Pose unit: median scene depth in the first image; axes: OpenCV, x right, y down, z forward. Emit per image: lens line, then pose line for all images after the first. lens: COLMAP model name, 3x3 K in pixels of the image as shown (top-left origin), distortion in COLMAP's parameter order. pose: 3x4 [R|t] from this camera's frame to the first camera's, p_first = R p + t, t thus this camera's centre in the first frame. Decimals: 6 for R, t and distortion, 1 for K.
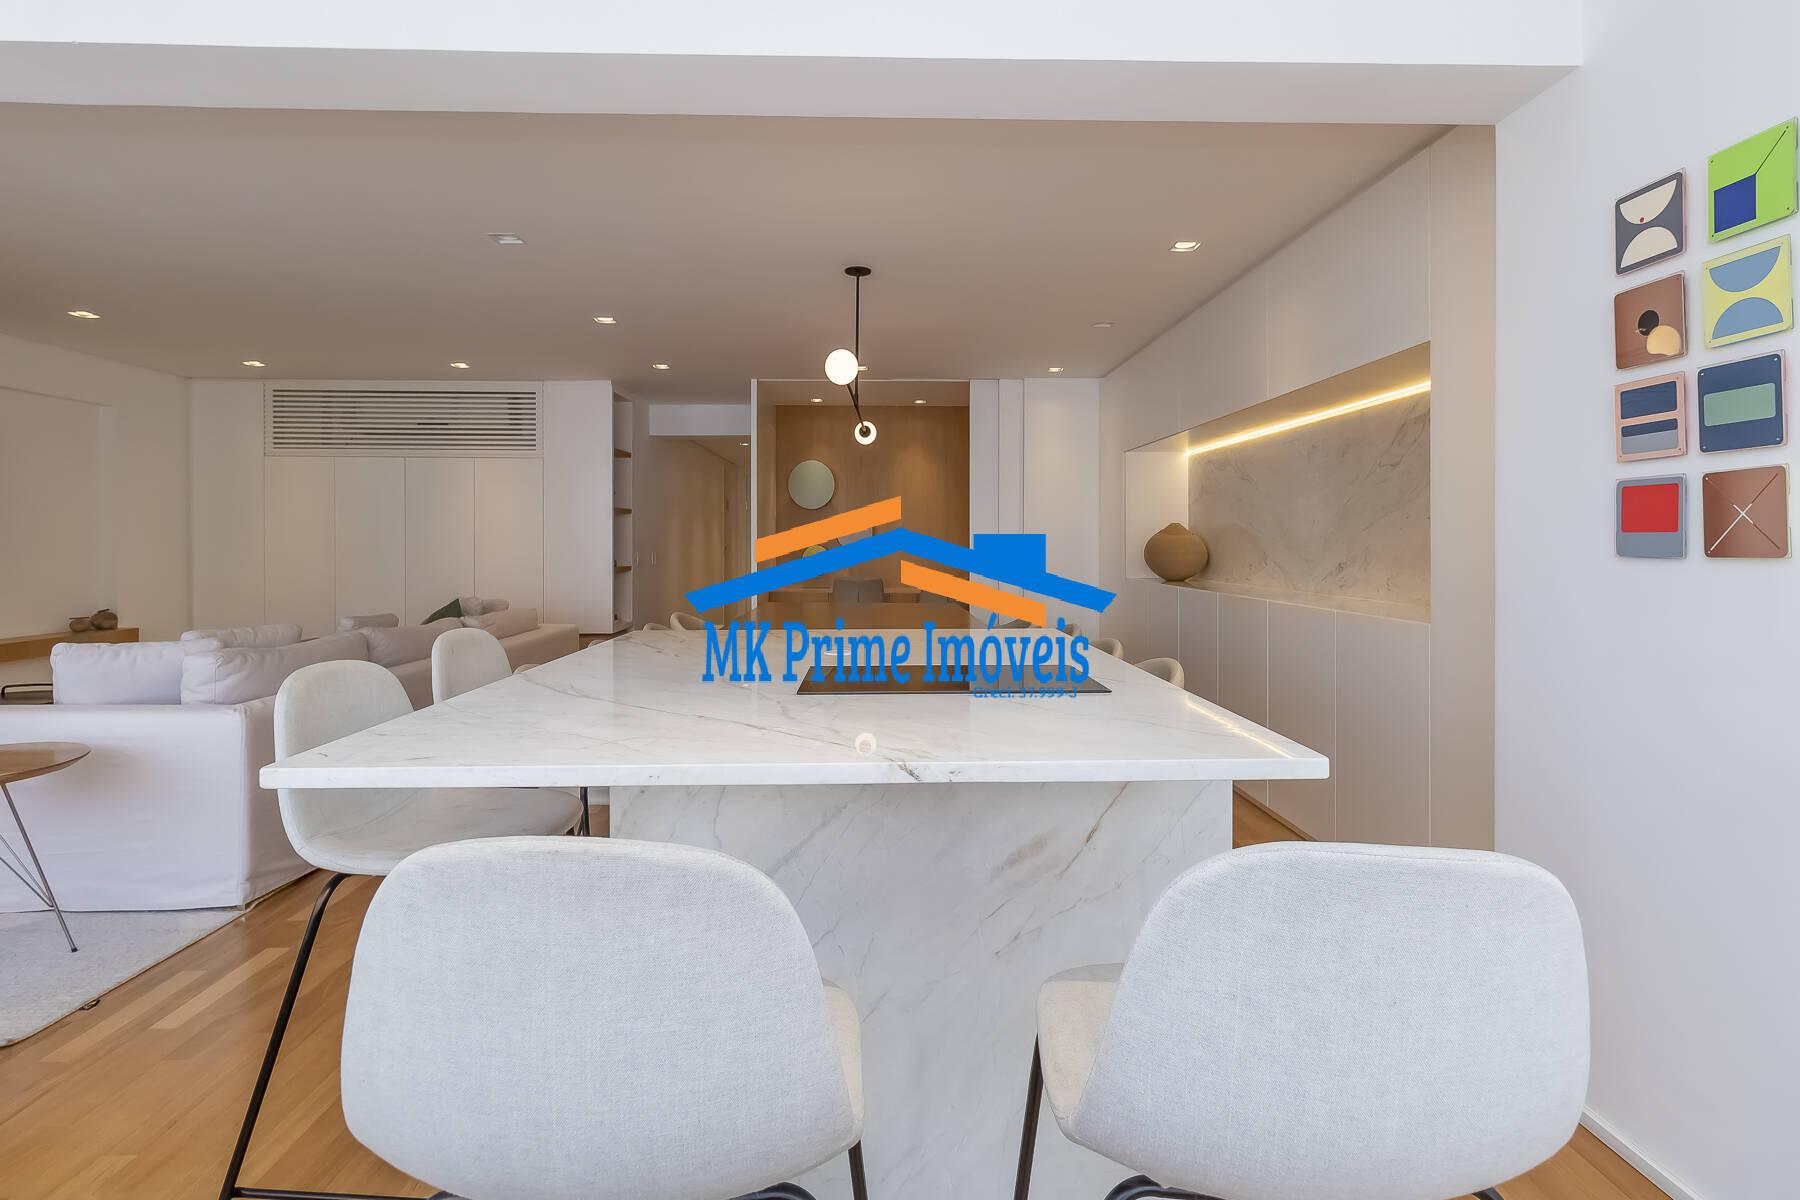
lens RADIAL K [[928.8, 0, 927.5], [0, 928.8, 546.4], [0, 0, 1]] dist [0.002017, 0.003246]
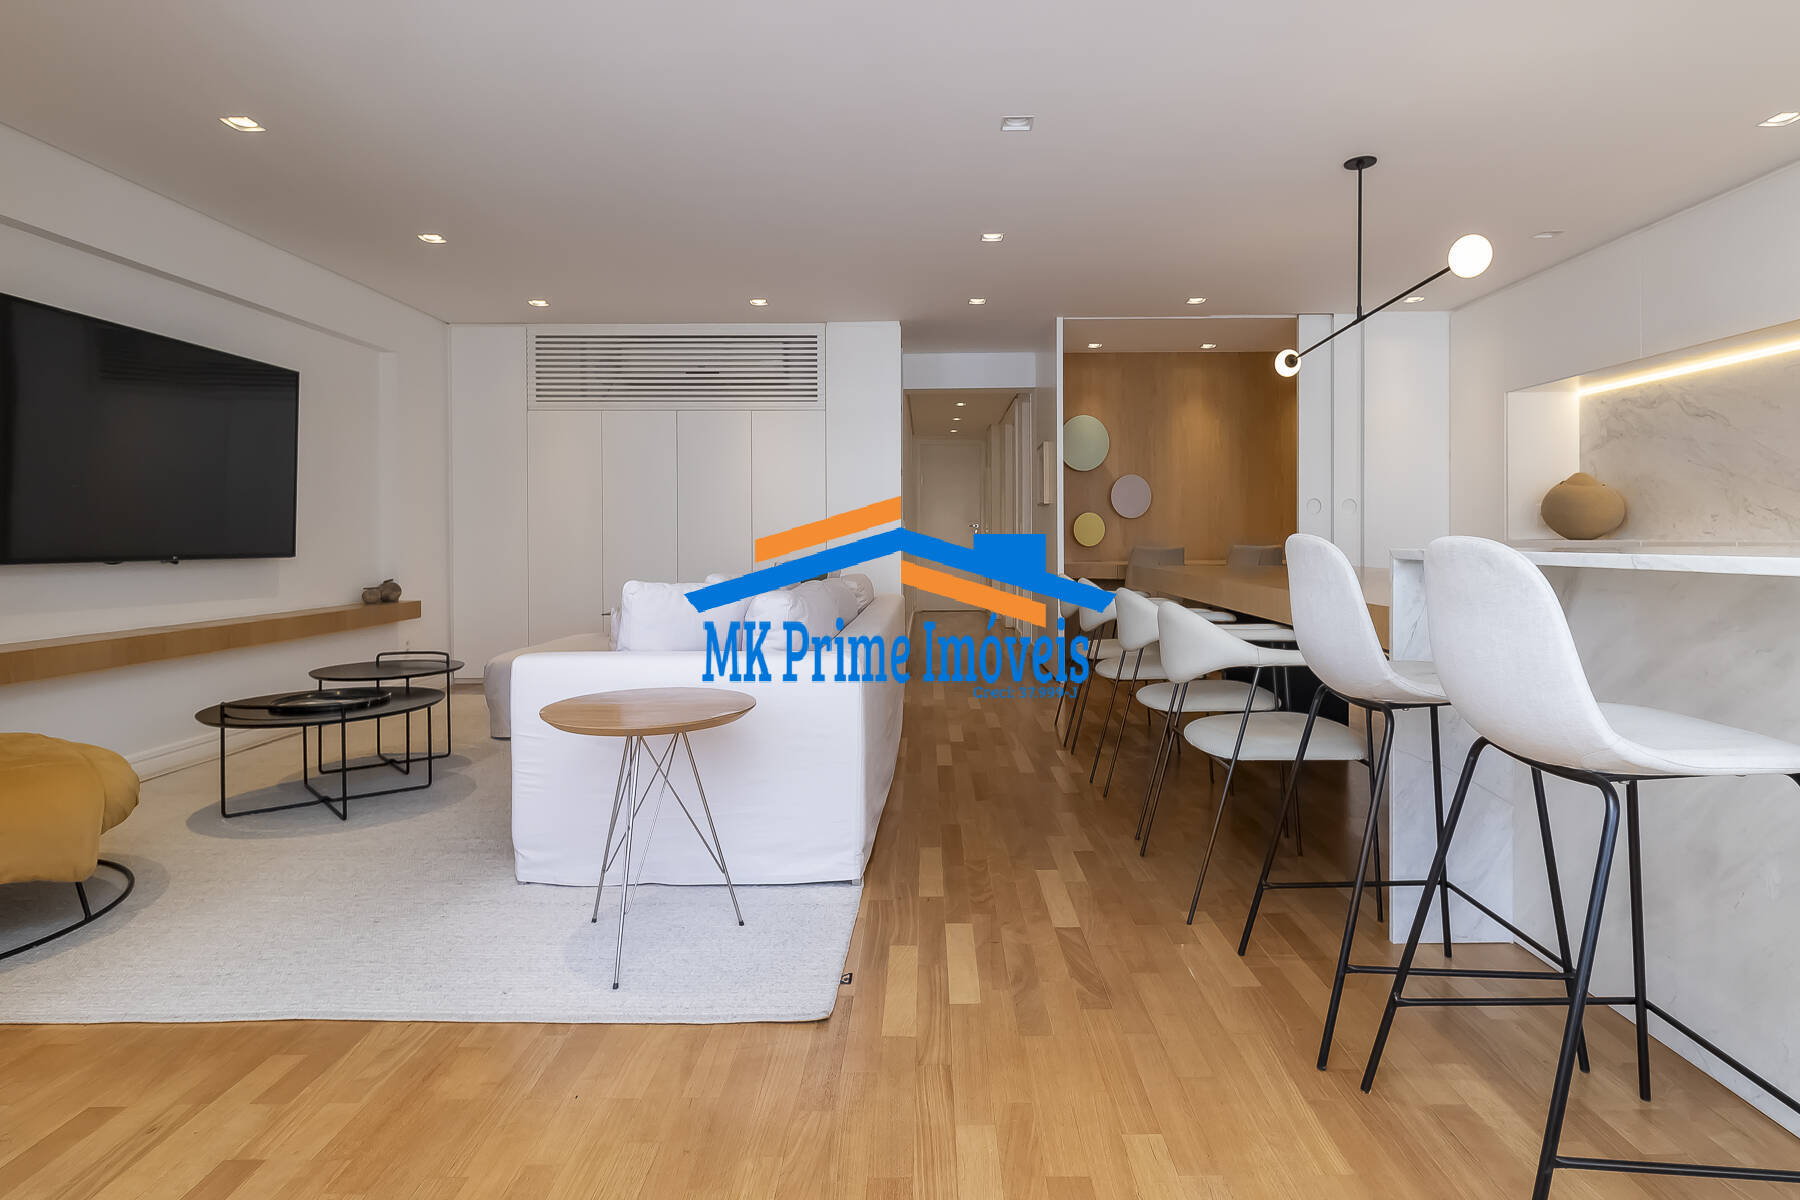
lens RADIAL K [[1038.9, 0, 942.5], [0, 1038.9, 552.3], [0, 0, 1]] dist [-0.017270, -0.004010]
pose [[0.999567, -0.008057, -0.028303, -0.289670], [0.008252, 0.999943, 0.006795, 0.035126], [0.028246, -0.007025, 0.999576, 0.021273]]
